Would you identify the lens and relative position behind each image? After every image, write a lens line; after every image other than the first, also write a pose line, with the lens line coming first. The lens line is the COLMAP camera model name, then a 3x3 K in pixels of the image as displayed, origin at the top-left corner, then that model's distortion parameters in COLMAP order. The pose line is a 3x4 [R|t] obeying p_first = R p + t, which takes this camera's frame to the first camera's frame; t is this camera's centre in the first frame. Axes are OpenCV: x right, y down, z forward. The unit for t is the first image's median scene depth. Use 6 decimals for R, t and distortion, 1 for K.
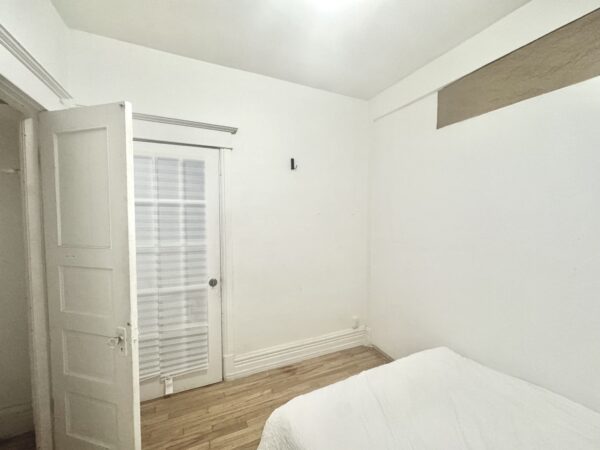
lens RADIAL K [[240.6, 0, 299.3], [0, 240.6, 225.5], [0, 0, 1]] dist [-0.003473, 0.001206]
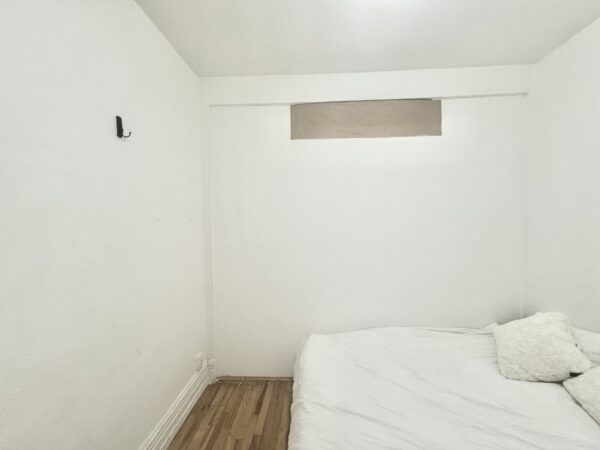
lens RADIAL K [[240.6, 0, 302.0], [0, 240.6, 224.9], [0, 0, 1]] dist [-0.003473, 0.001206]
pose [[0.453213, -0.035833, 0.890682, -0.402576], [0.060499, 0.998124, 0.009371, -0.022473], [-0.889347, 0.049639, 0.454530, 0.495726]]
